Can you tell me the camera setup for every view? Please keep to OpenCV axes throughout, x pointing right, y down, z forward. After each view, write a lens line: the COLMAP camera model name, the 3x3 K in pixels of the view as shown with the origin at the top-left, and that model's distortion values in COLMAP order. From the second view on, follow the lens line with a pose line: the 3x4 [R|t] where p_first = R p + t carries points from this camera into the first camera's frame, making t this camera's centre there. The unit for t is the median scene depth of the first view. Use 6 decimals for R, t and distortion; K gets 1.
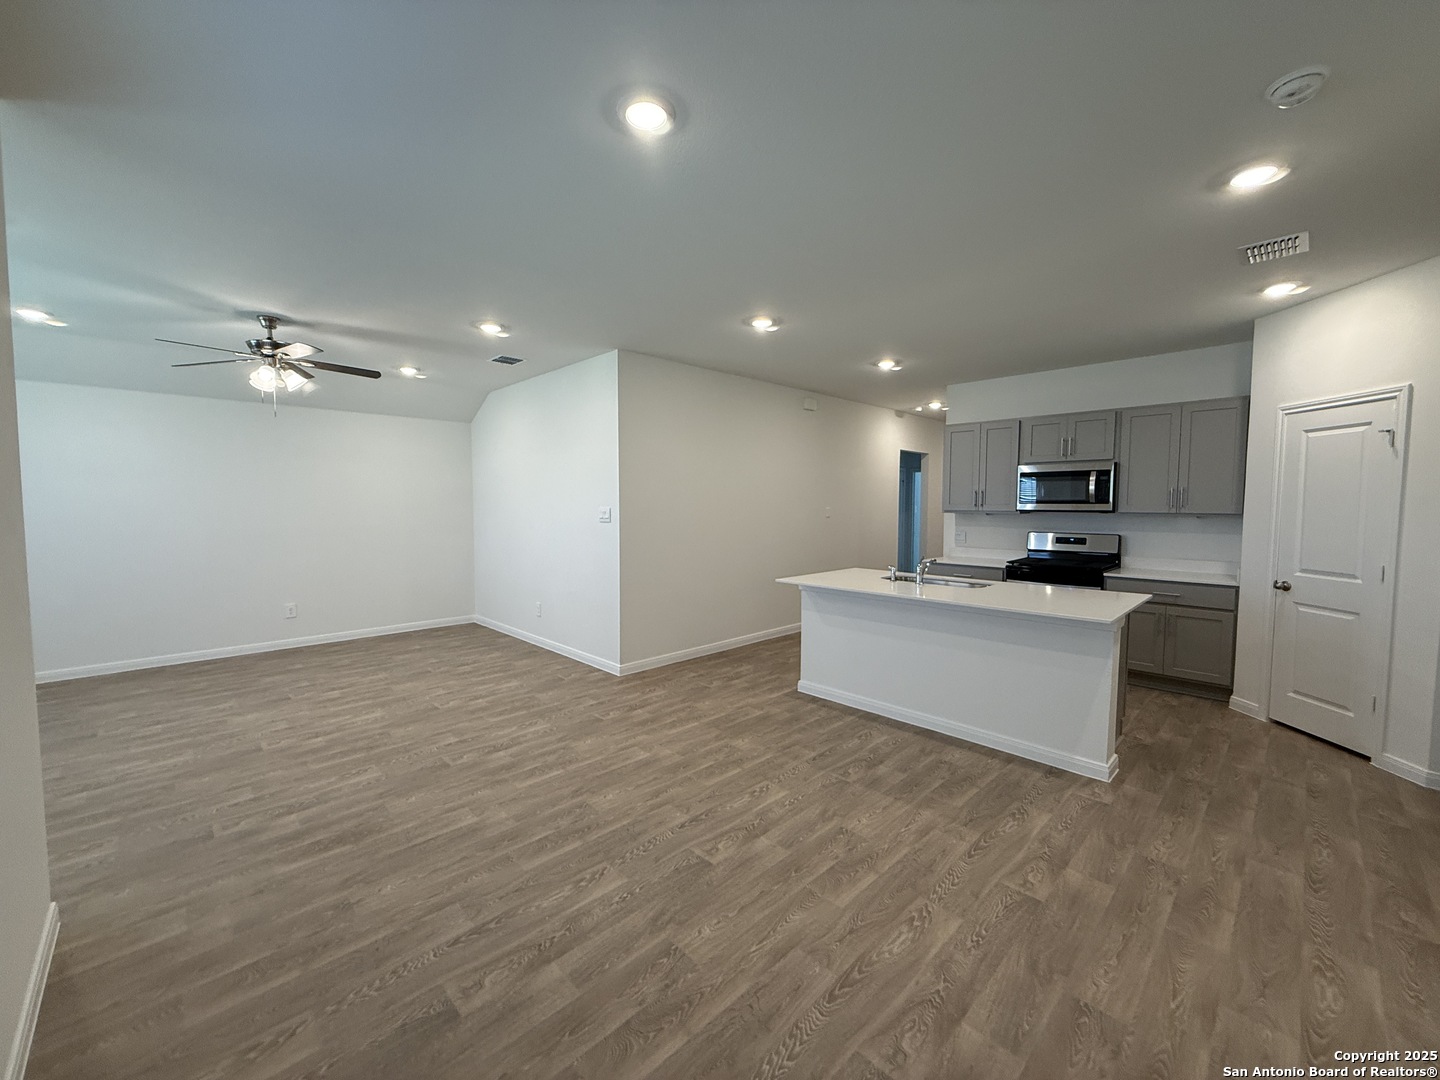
lens RADIAL K [[590.0, 0, 724.4], [0, 590.0, 512.9], [0, 0, 1]] dist [0.010073, 0.000347]
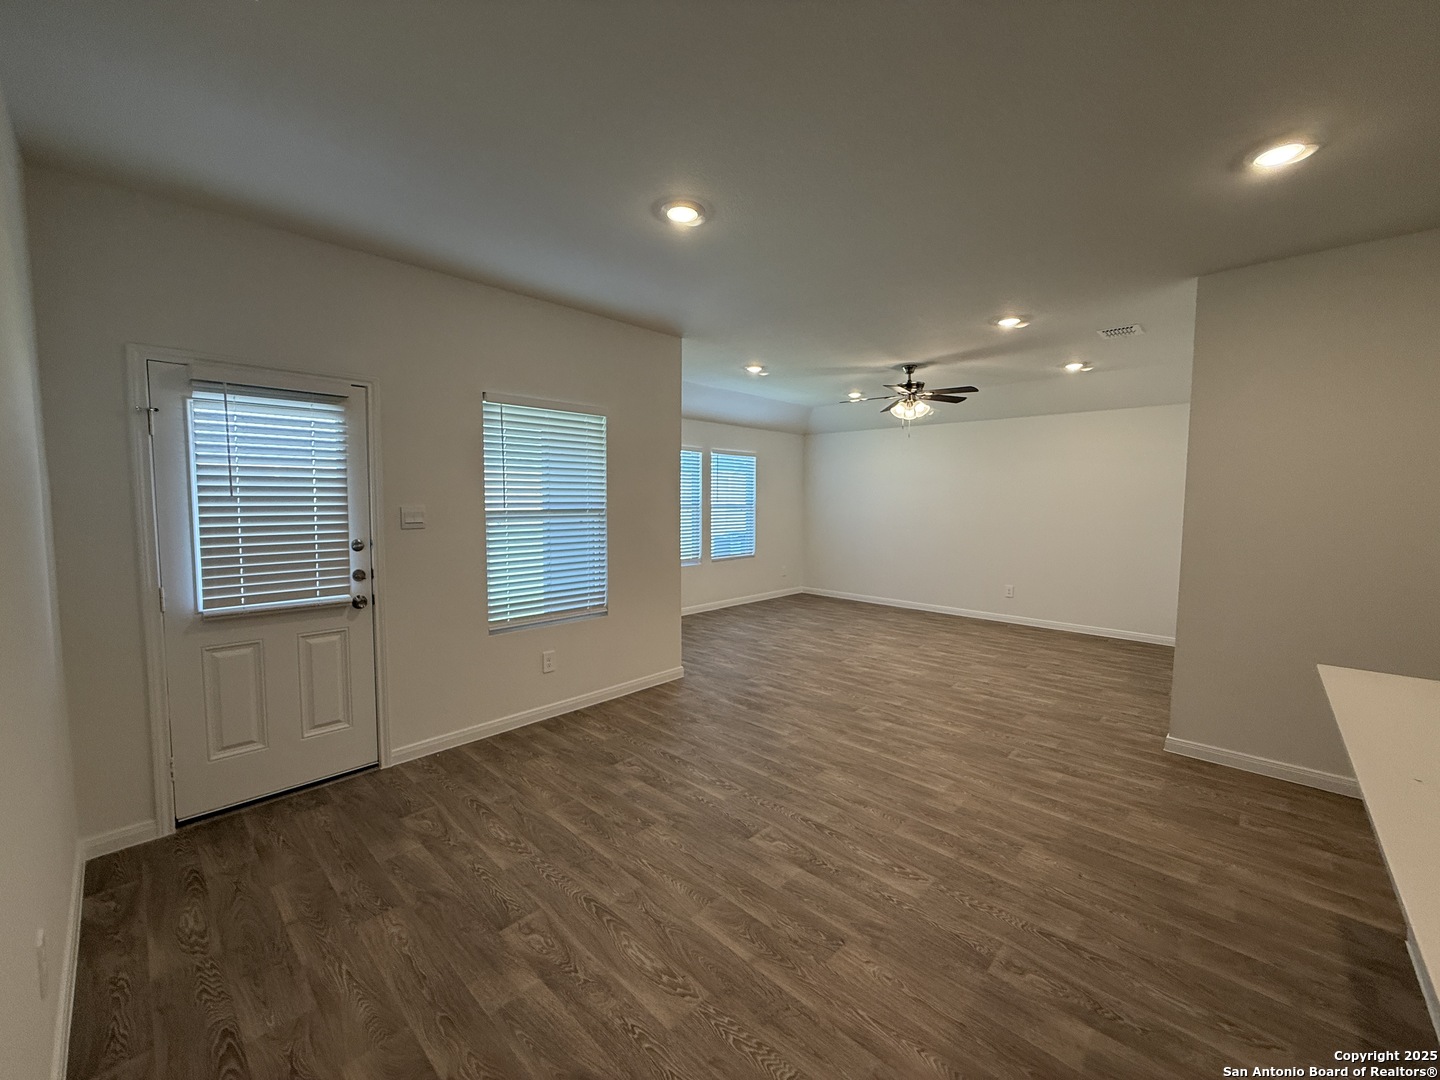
lens RADIAL K [[574.4, 0, 720.0], [0, 574.4, 540.0], [0, 0, 1]] dist [0.000279, 0.000107]
pose [[0.021463, 0.070743, -0.997264, 0.791013], [-0.017447, 0.997368, 0.070375, -0.018366], [0.999617, 0.015888, 0.022641, 0.742668]]
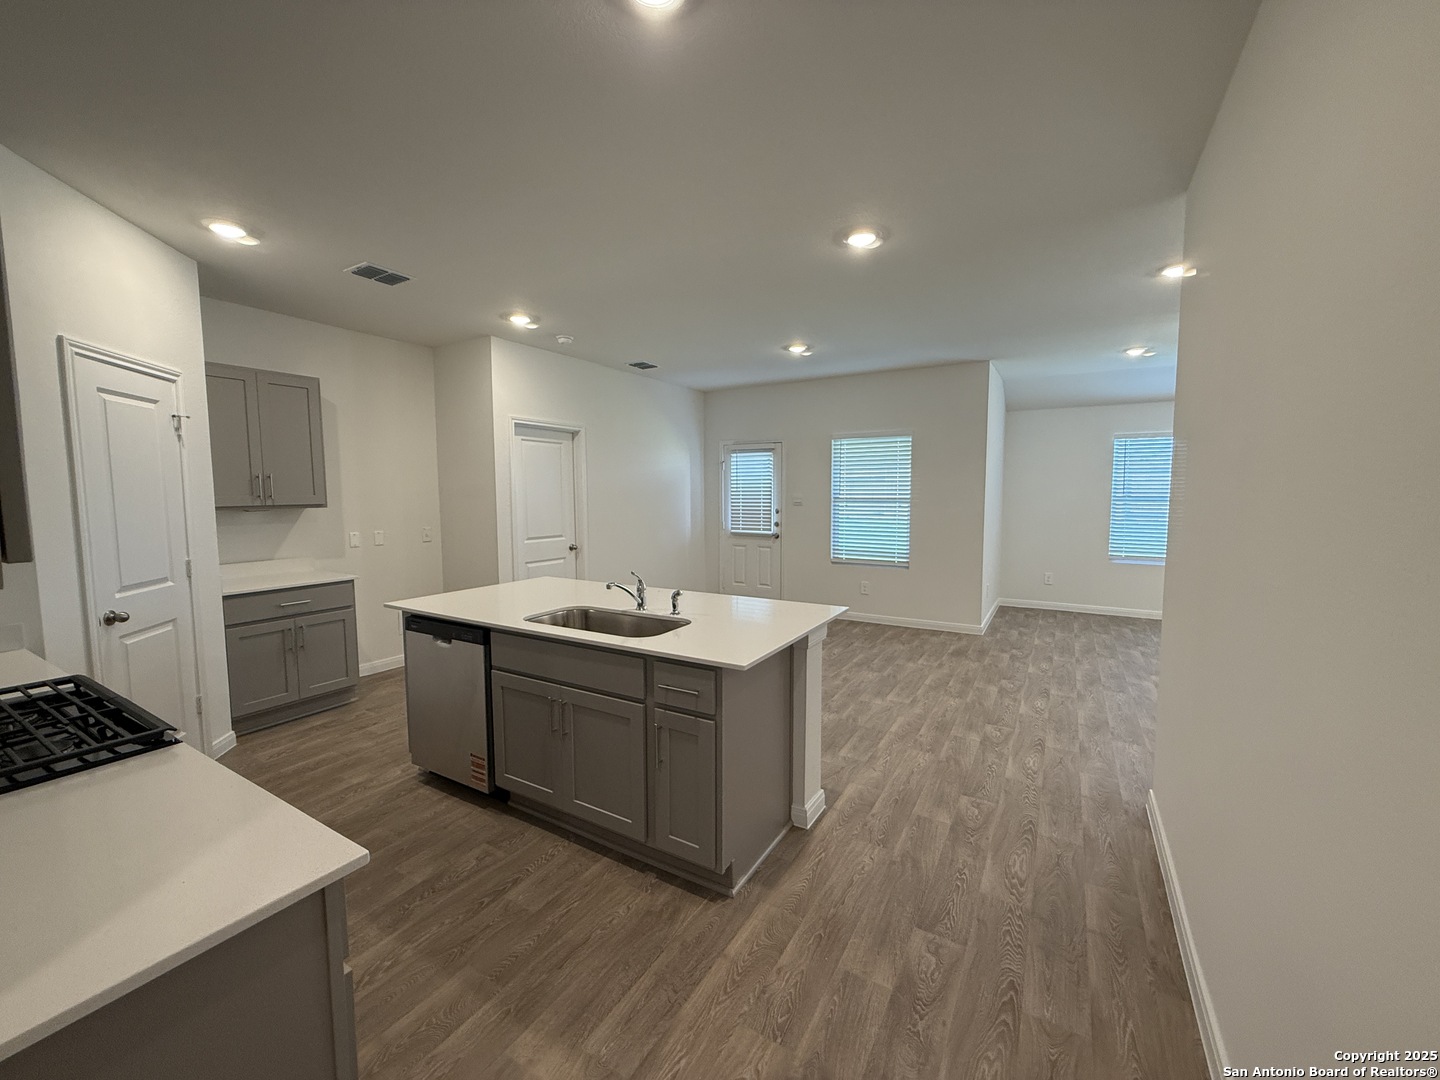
lens RADIAL K [[574.4, 0, 720.0], [0, 574.4, 540.0], [0, 0, 1]] dist [0.000279, 0.000107]
pose [[-0.970526, 0.020449, -0.240128, 0.563396], [-0.003506, 0.995090, 0.098910, -0.040886], [0.240971, 0.096837, -0.965689, 2.340624]]
